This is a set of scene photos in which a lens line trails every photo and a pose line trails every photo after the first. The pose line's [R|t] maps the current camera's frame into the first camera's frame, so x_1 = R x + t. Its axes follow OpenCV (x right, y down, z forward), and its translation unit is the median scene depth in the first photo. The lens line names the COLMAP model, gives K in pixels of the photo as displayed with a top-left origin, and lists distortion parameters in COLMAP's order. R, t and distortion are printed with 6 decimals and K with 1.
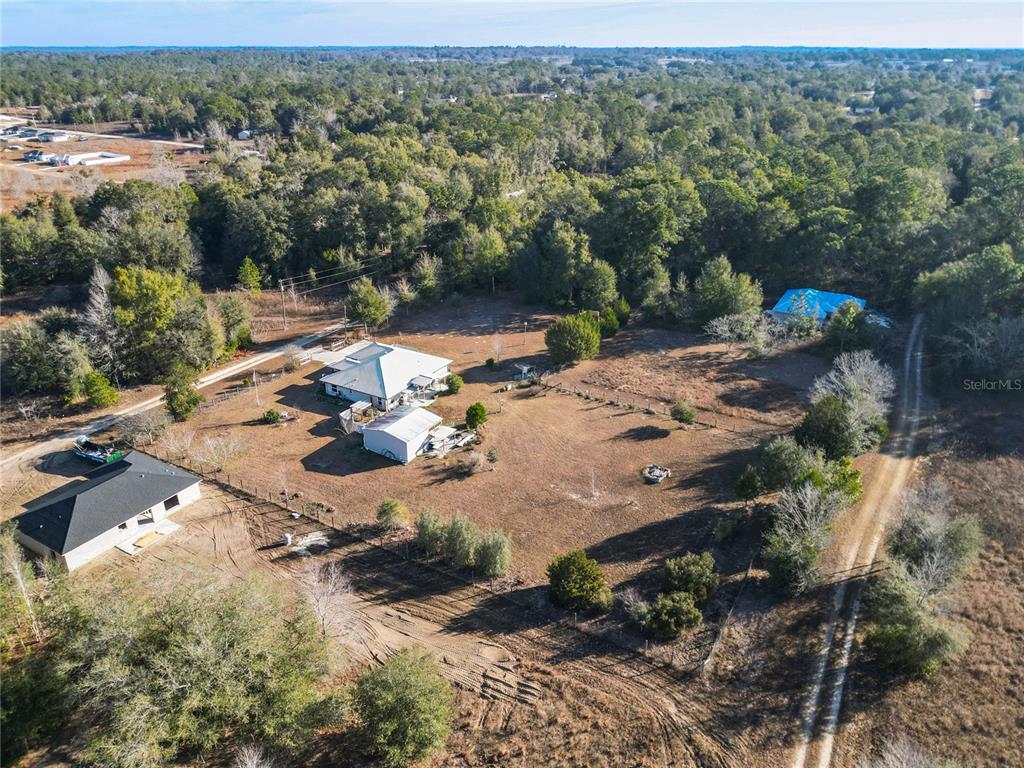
lens RADIAL K [[735.5, 0, 512.0], [0, 735.5, 384.0], [0, 0, 1]] dist [0.040400, -0.058986]
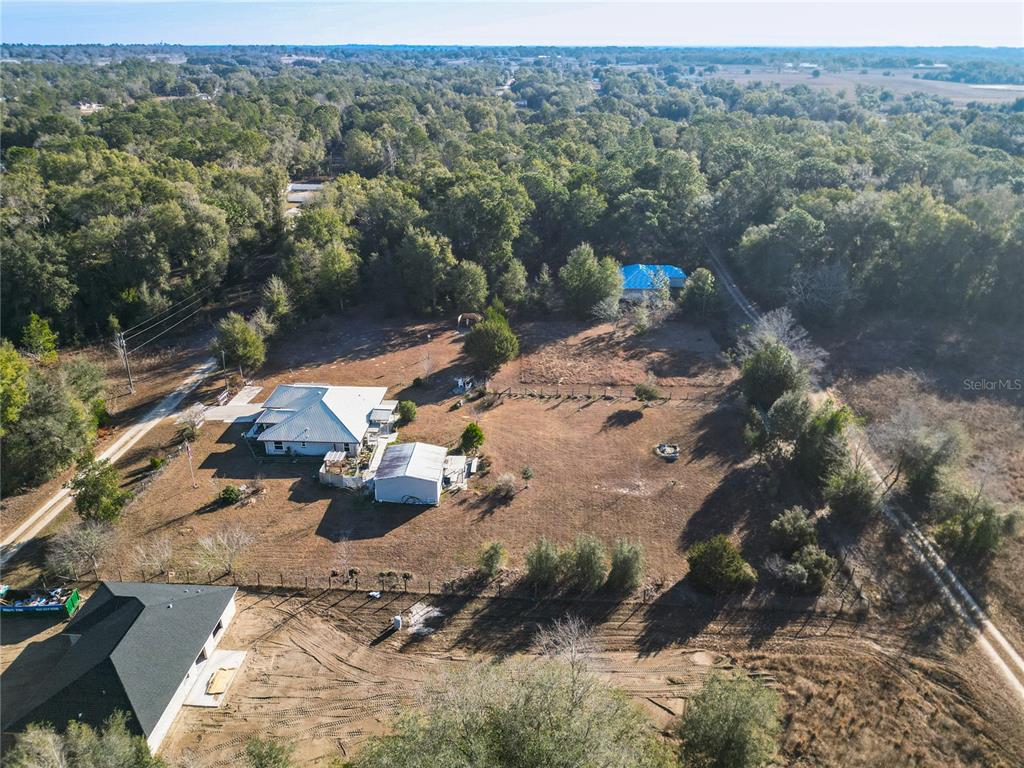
lens RADIAL K [[735.5, 0, 512.0], [0, 735.5, 384.0], [0, 0, 1]] dist [0.040400, -0.058986]
pose [[0.888360, -0.190980, 0.417545, -0.346199], [0.190164, 0.980766, 0.044000, -0.050100], [-0.417917, 0.040314, 0.907590, 0.114613]]
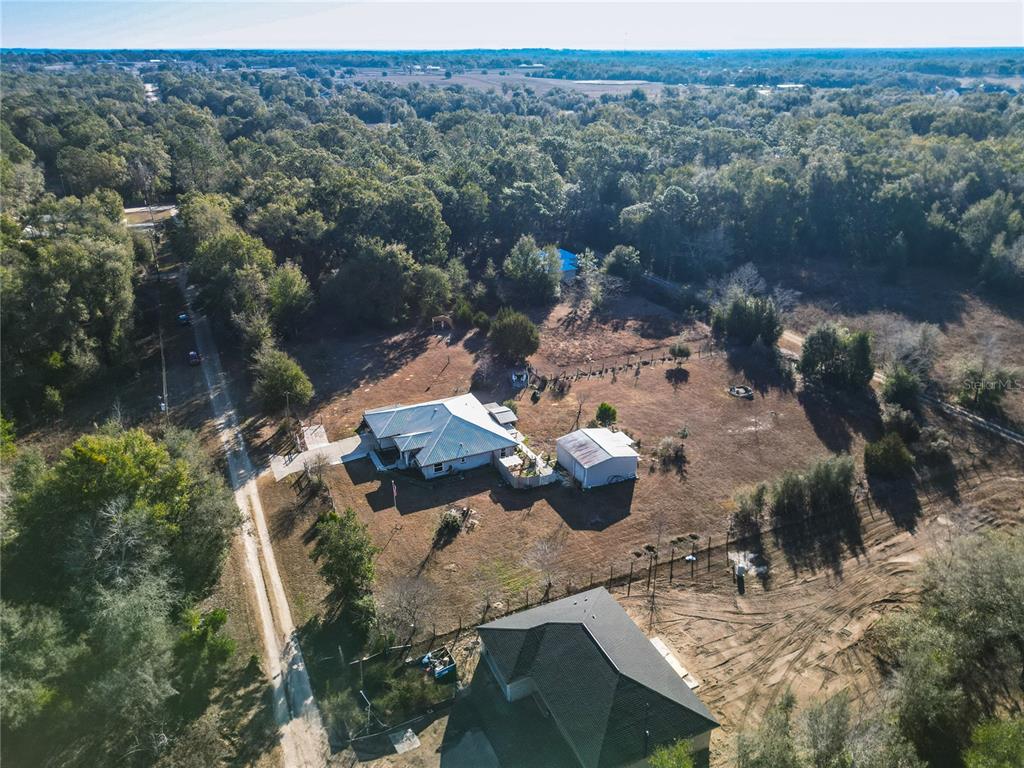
lens RADIAL K [[727.1, 0, 509.3], [0, 727.1, 378.8], [0, 0, 1]] dist [0.047413, -0.049963]
pose [[0.572627, -0.339853, 0.746056, -0.766644], [0.343770, 0.925696, 0.157828, -0.185540], [-0.744259, 0.166095, 0.646909, 0.407556]]
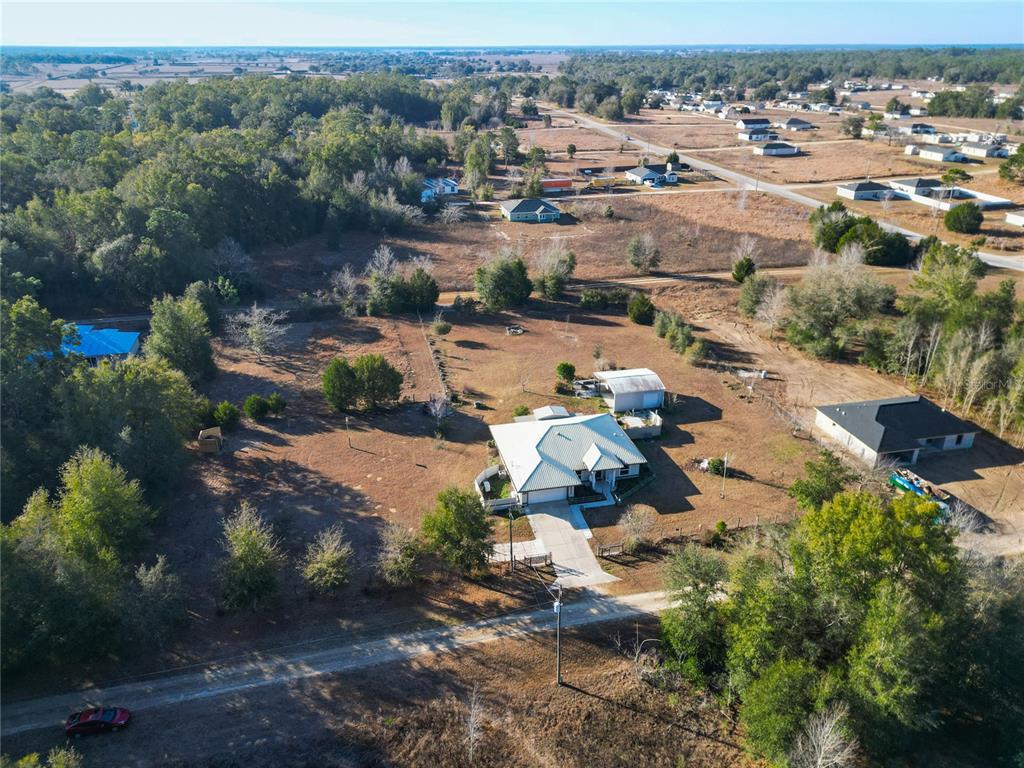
lens RADIAL K [[727.1, 0, 509.3], [0, 727.1, 378.8], [0, 0, 1]] dist [0.047413, -0.049963]
pose [[-0.685510, -0.302693, 0.662158, -0.654713], [0.300949, 0.710336, 0.636280, -0.614015], [-0.662952, 0.635452, -0.395847, 1.359784]]
